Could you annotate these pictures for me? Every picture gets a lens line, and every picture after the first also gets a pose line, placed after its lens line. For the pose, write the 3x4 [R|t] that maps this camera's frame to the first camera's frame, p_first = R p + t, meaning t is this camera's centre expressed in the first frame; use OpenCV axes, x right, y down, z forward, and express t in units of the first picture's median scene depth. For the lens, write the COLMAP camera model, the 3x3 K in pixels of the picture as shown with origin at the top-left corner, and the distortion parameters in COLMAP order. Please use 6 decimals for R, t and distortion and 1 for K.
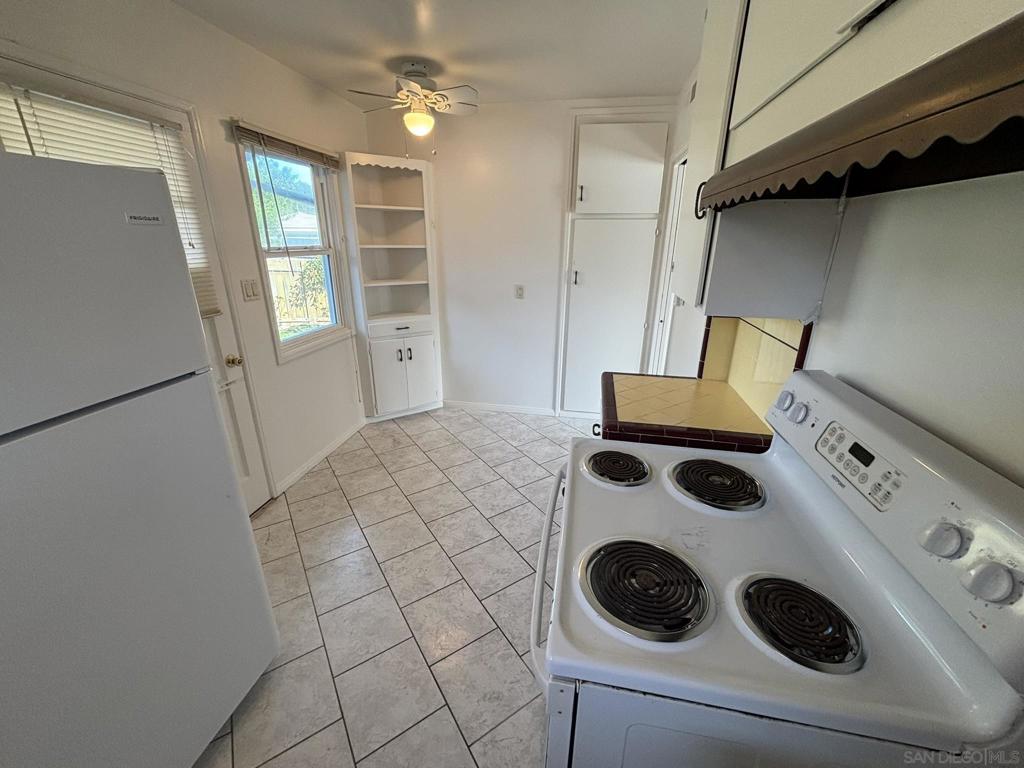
lens RADIAL K [[410.8, 0, 509.4], [0, 410.8, 380.9], [0, 0, 1]] dist [0.000184, -0.000100]
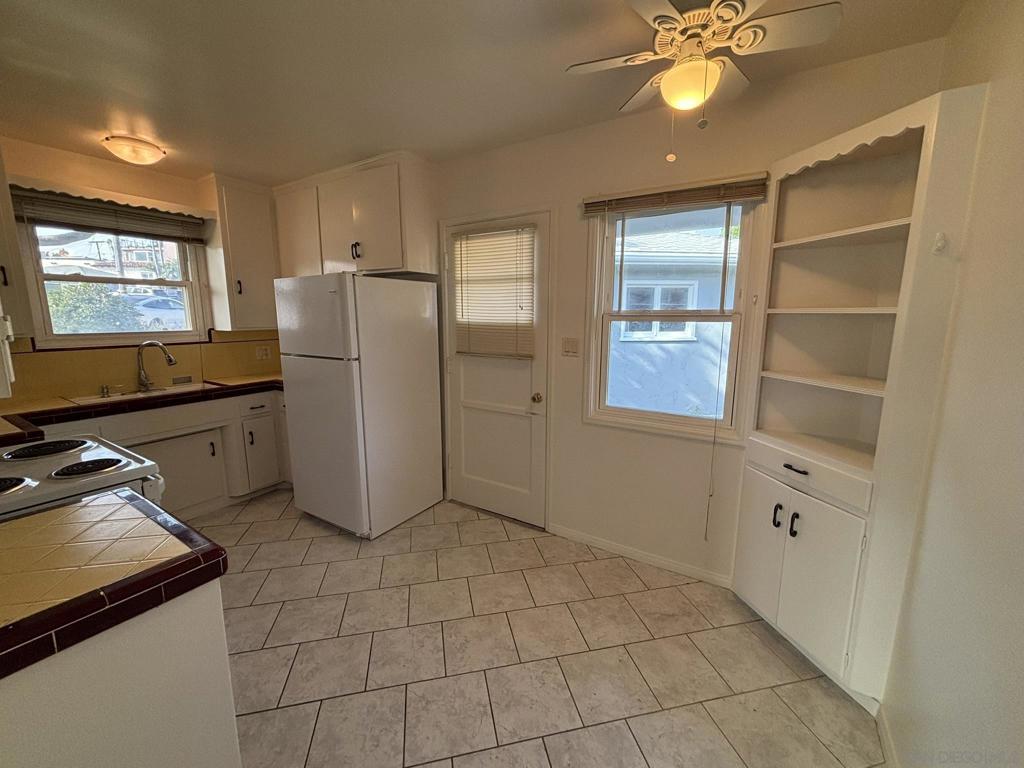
lens RADIAL K [[410.8, 0, 509.4], [0, 410.8, 380.9], [0, 0, 1]] dist [0.000184, -0.000100]
pose [[-0.365171, 0.139147, -0.920483, 0.466156], [-0.308076, 0.914992, 0.260536, -0.377382], [0.878487, 0.378719, -0.291261, 1.218475]]
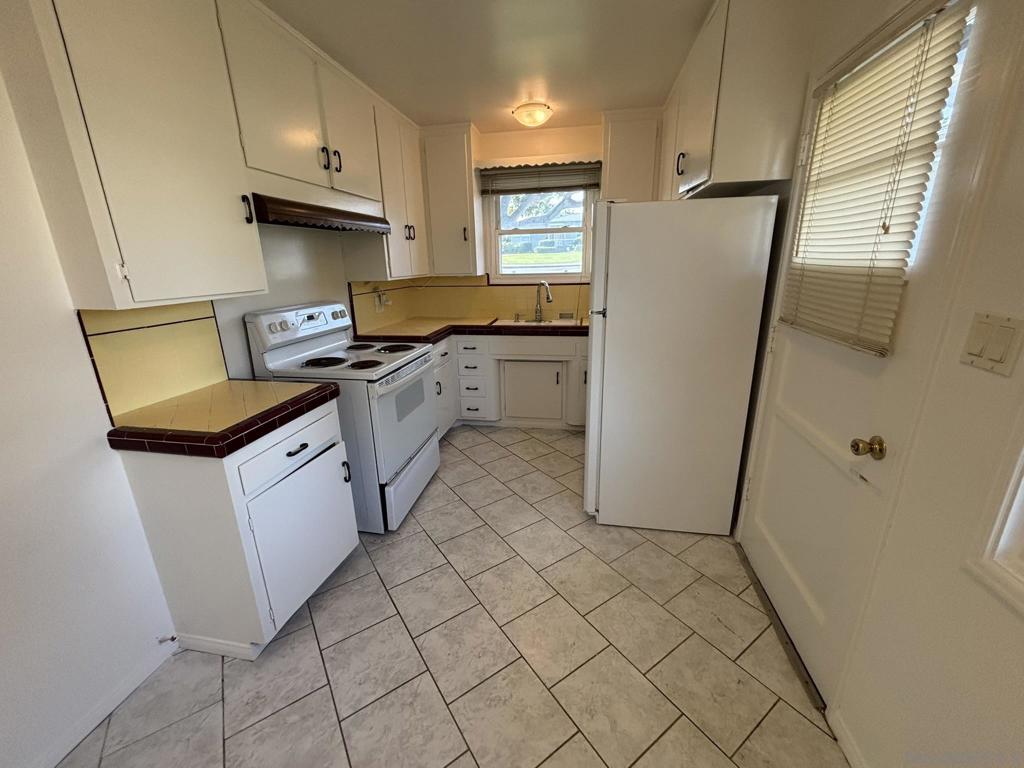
lens RADIAL K [[414.4, 0, 512.5], [0, 414.4, 381.7], [0, 0, 1]] dist [0.007686, 0.000044]
pose [[-0.999876, 0.013862, -0.007502, -0.196811], [0.006977, 0.816031, 0.577966, -0.416357], [0.014134, 0.577842, -0.816026, 1.333894]]
